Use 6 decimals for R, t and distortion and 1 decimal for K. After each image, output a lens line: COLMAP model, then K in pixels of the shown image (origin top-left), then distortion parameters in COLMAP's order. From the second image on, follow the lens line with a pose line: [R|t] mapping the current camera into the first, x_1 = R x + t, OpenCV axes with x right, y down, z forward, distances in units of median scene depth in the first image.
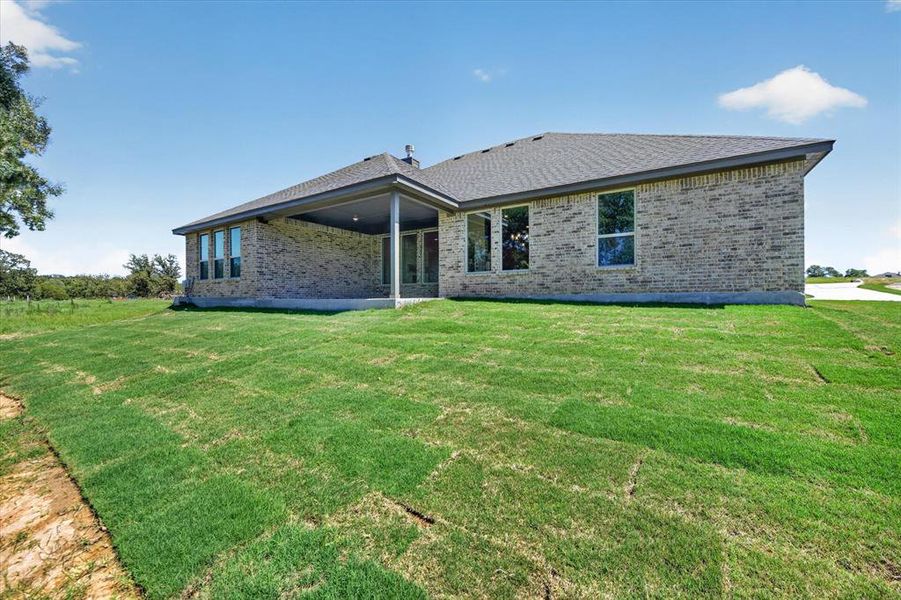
lens RADIAL K [[359.5, 0, 447.9], [0, 359.5, 298.7], [0, 0, 1]] dist [-0.002597, -0.000552]
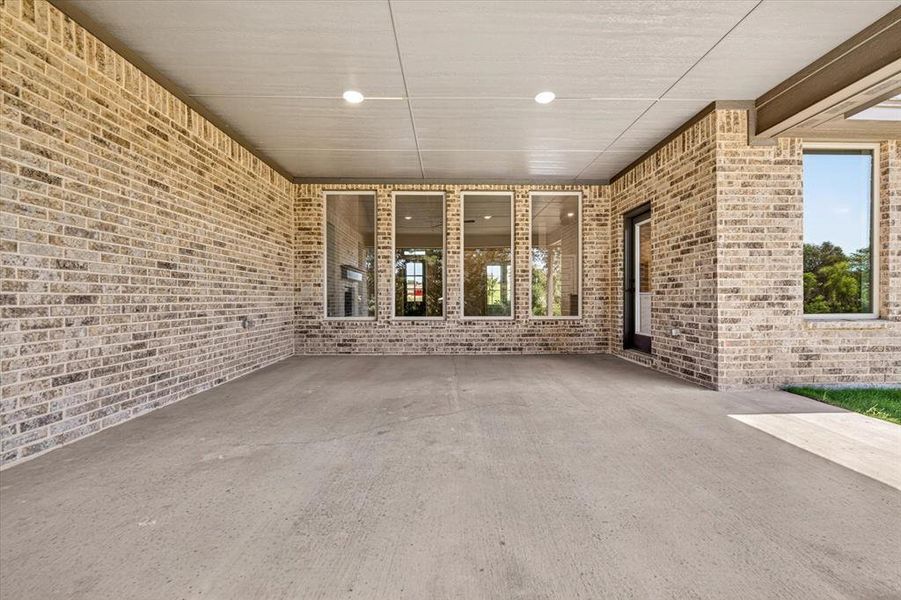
lens RADIAL K [[359.5, 0, 453.3], [0, 359.5, 299.4], [0, 0, 1]] dist [-0.002597, -0.000552]
pose [[0.832305, -0.002023, 0.554315, -0.402996], [0.000063, 0.999994, 0.003555, -0.085506], [-0.554319, -0.002924, 0.832299, 0.864454]]
